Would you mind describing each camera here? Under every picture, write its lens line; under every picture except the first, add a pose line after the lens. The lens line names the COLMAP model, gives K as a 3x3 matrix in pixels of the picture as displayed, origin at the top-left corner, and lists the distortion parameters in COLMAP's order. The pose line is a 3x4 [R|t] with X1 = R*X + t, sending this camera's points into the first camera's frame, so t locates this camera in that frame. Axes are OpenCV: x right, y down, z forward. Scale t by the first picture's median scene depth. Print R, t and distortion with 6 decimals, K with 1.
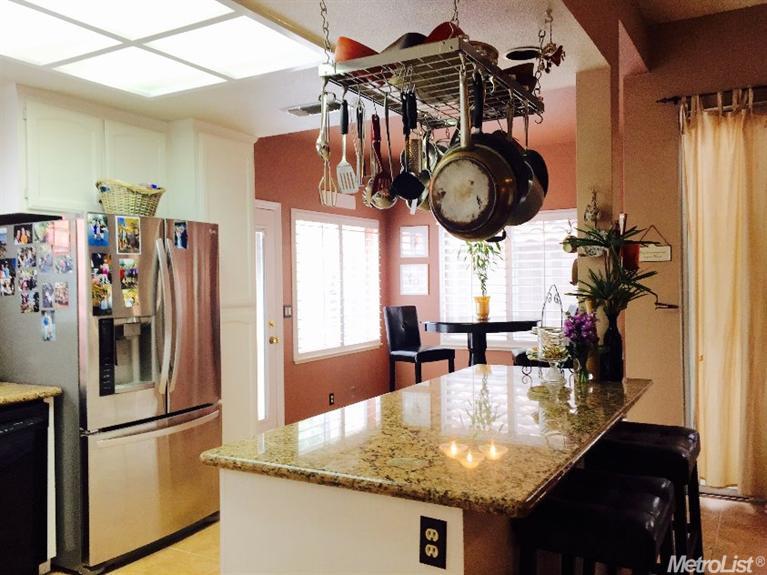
lens RADIAL K [[661.7, 0, 383.5], [0, 661.7, 287.5], [0, 0, 1]] dist [0.047258, -0.013151]
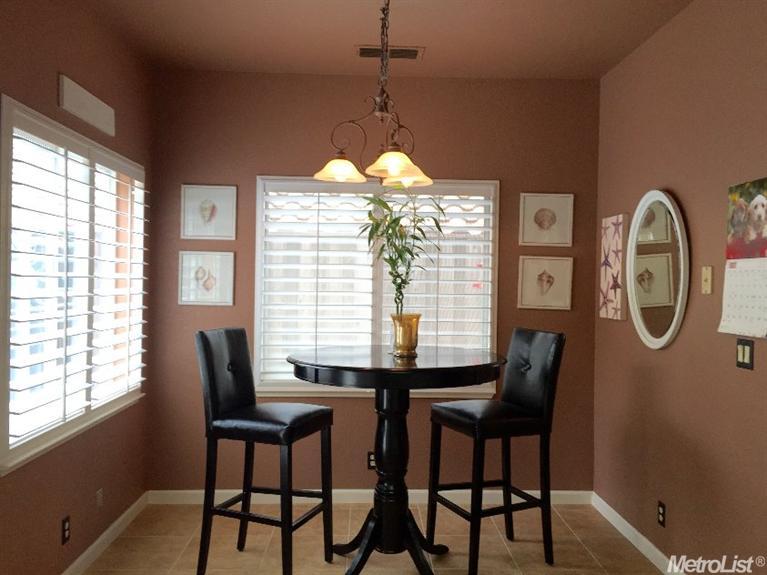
lens RADIAL K [[661.7, 0, 383.5], [0, 661.7, 287.5], [0, 0, 1]] dist [0.047258, -0.013151]
pose [[0.847708, 0.021167, 0.530040, -0.144494], [-0.022685, 0.999736, -0.003644, -0.006187], [-0.529978, -0.008935, 0.847965, 0.484284]]
